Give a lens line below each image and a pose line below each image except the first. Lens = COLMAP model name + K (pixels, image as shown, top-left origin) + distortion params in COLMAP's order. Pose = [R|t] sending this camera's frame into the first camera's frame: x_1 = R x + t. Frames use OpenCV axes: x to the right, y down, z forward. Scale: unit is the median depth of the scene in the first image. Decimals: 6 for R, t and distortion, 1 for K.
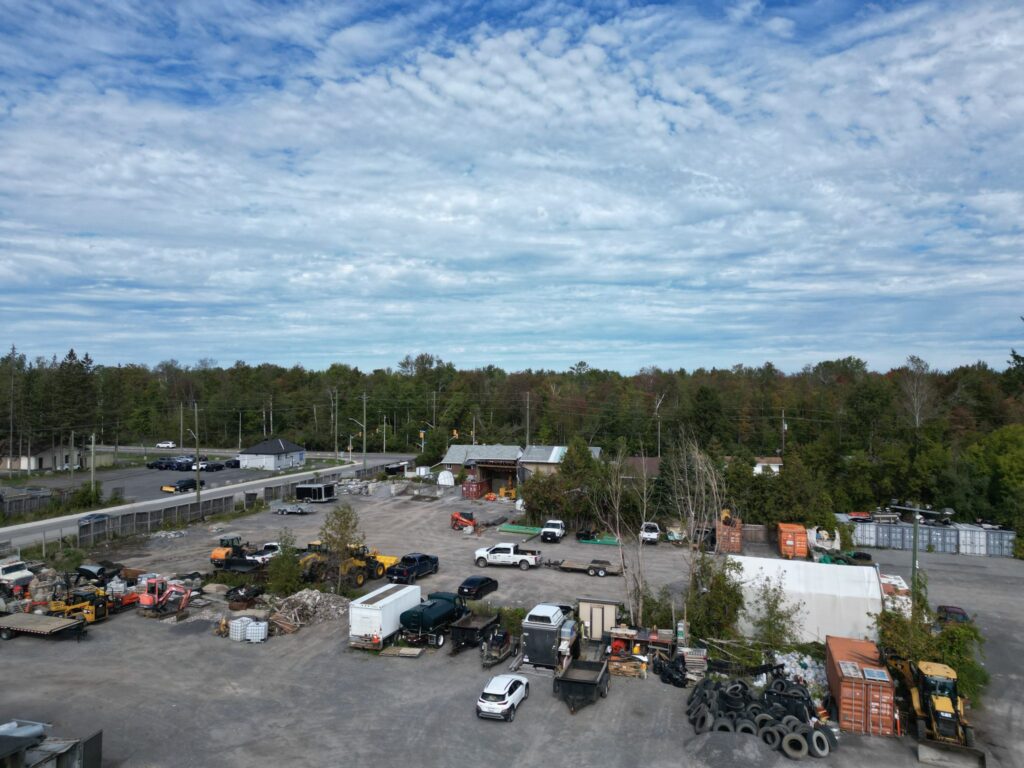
lens RADIAL K [[726.7, 0, 533.2], [0, 726.7, 392.6], [0, 0, 1]] dist [0.066825, -0.056051]
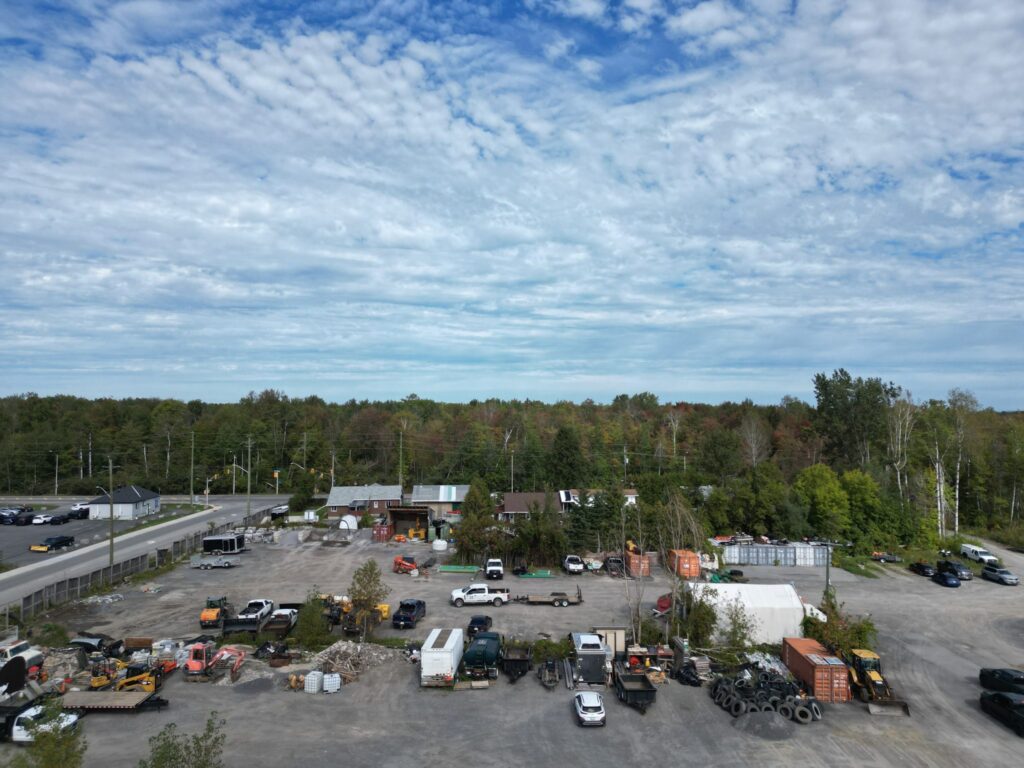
lens RADIAL K [[735.6, 0, 558.3], [0, 735.6, 470.6], [0, 0, 1]] dist [0.052447, -0.024273]
pose [[0.946938, -0.020549, 0.320758, -0.108560], [-0.003604, 0.997213, 0.074526, -0.019385], [-0.321395, -0.071727, 0.944225, -0.033454]]
